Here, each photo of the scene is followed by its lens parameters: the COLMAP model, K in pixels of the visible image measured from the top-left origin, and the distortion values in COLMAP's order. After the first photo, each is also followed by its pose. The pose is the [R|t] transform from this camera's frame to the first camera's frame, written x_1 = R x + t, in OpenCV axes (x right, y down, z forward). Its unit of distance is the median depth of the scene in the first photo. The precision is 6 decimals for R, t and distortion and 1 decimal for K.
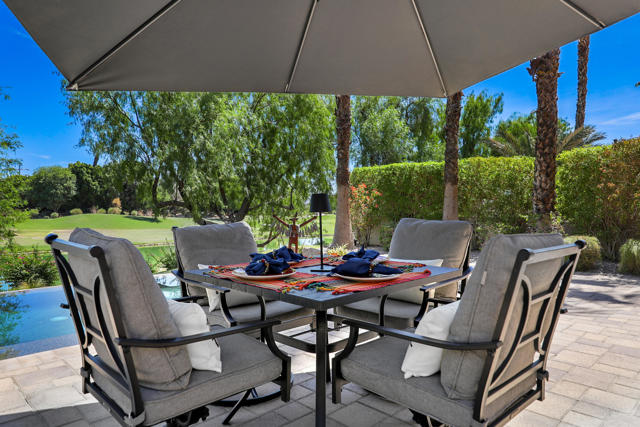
lens RADIAL K [[446.7, 0, 320.0], [0, 446.7, 211.4], [0, 0, 1]] dist [0.000433, 0.001493]
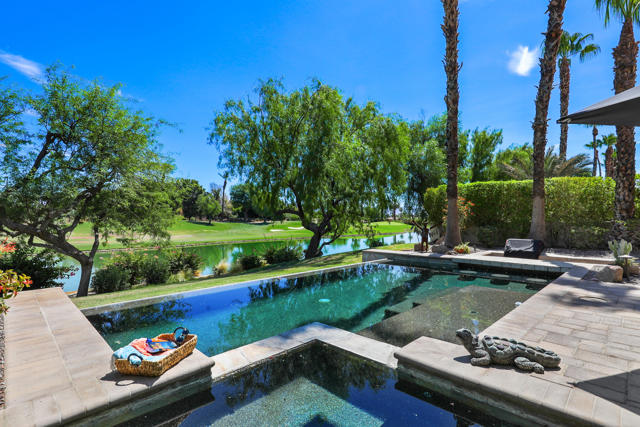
lens RADIAL K [[337.2, 0, 319.9], [0, 337.2, 216.5], [0, 0, 1]] dist [0.020210, -0.007524]
pose [[0.999974, 0.002224, 0.006932, -0.247766], [-0.002193, 0.999988, -0.004434, 0.000914], [-0.006942, 0.004419, 0.999966, -0.002498]]
